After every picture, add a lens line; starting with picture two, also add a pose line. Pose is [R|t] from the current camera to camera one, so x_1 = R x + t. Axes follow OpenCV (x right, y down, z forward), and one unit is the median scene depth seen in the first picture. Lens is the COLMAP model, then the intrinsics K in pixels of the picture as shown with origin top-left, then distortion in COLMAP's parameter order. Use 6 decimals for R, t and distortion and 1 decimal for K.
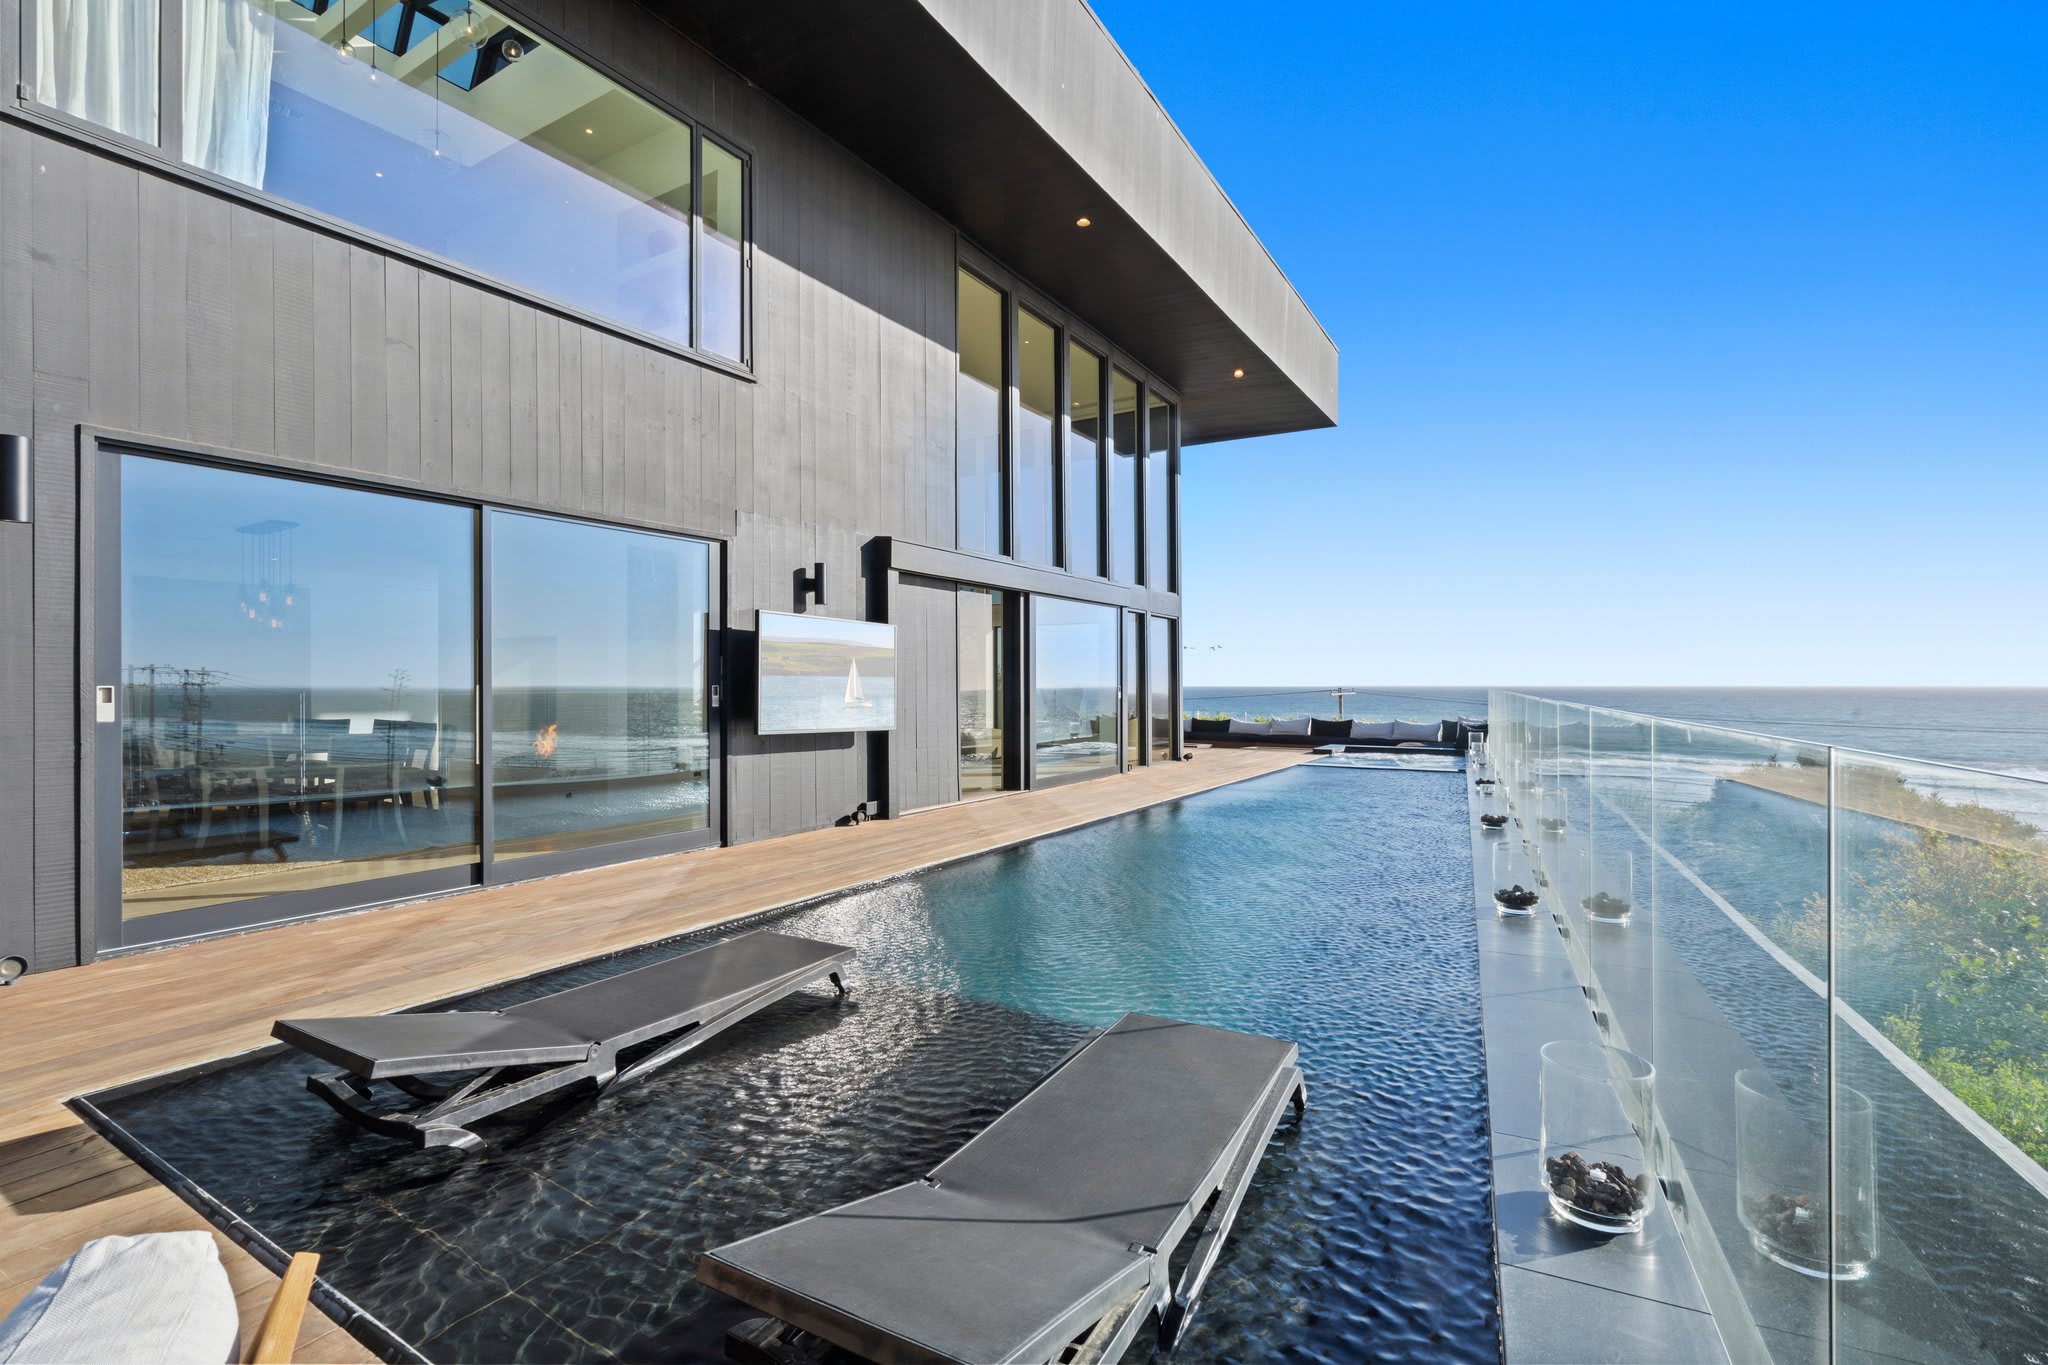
lens RADIAL K [[938.0, 0, 1018.1], [0, 938.0, 685.0], [0, 0, 1]] dist [-0.003031, 0.000627]
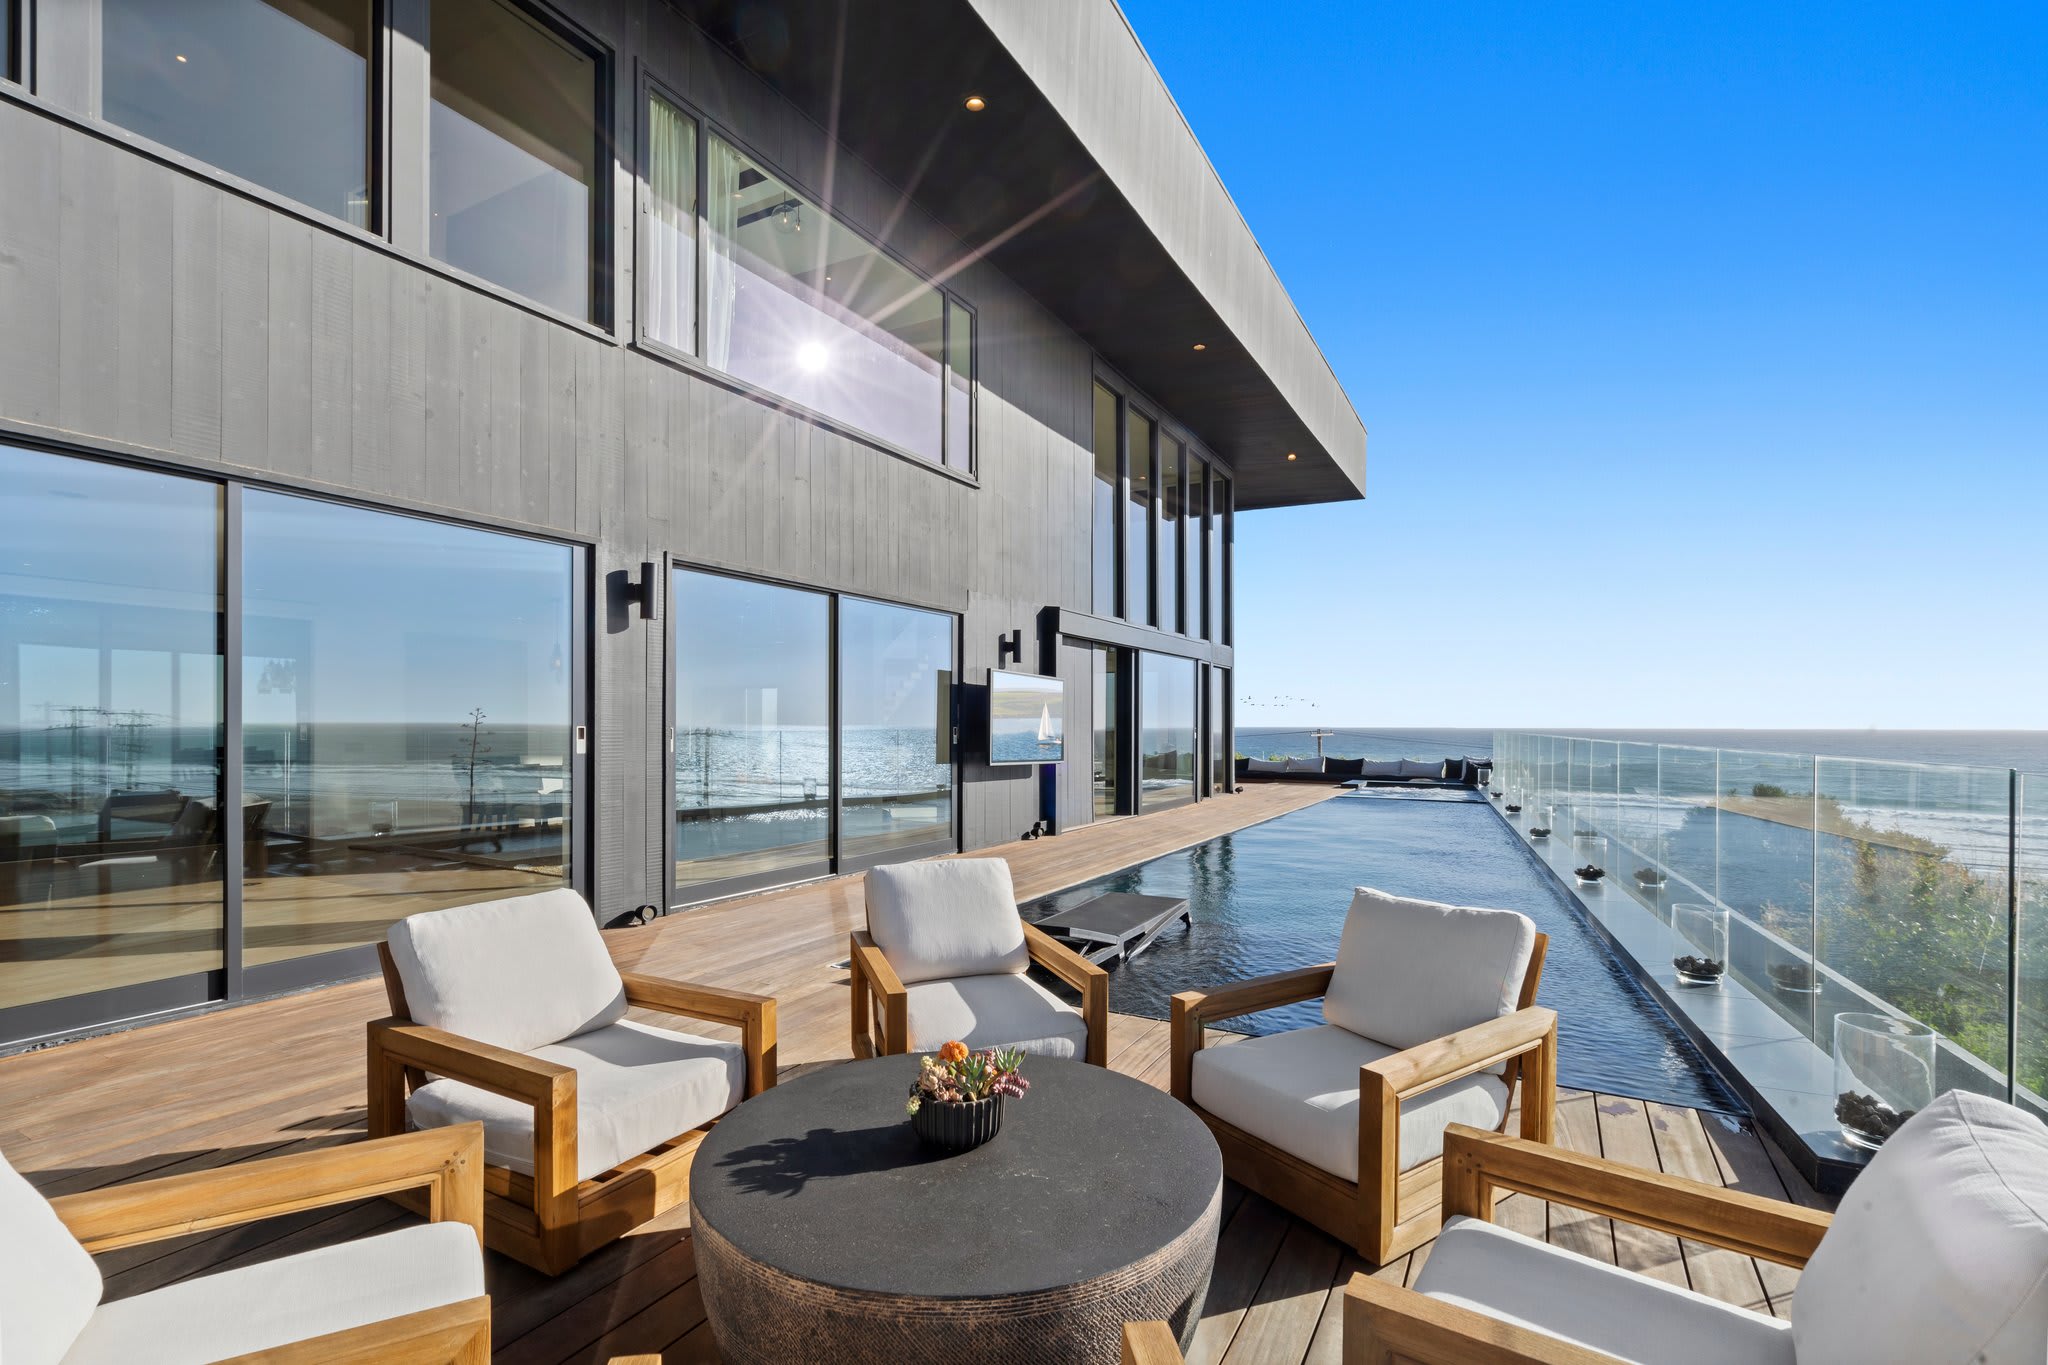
lens RADIAL K [[938.0, 0, 1041.8], [0, 938.0, 725.0], [0, 0, 1]] dist [-0.003031, 0.000627]
pose [[0.998739, 0.003403, 0.050081, -0.216773], [-0.003406, 0.999994, -0.000015, -0.002156], [-0.050081, -0.000156, 0.998745, -0.231560]]
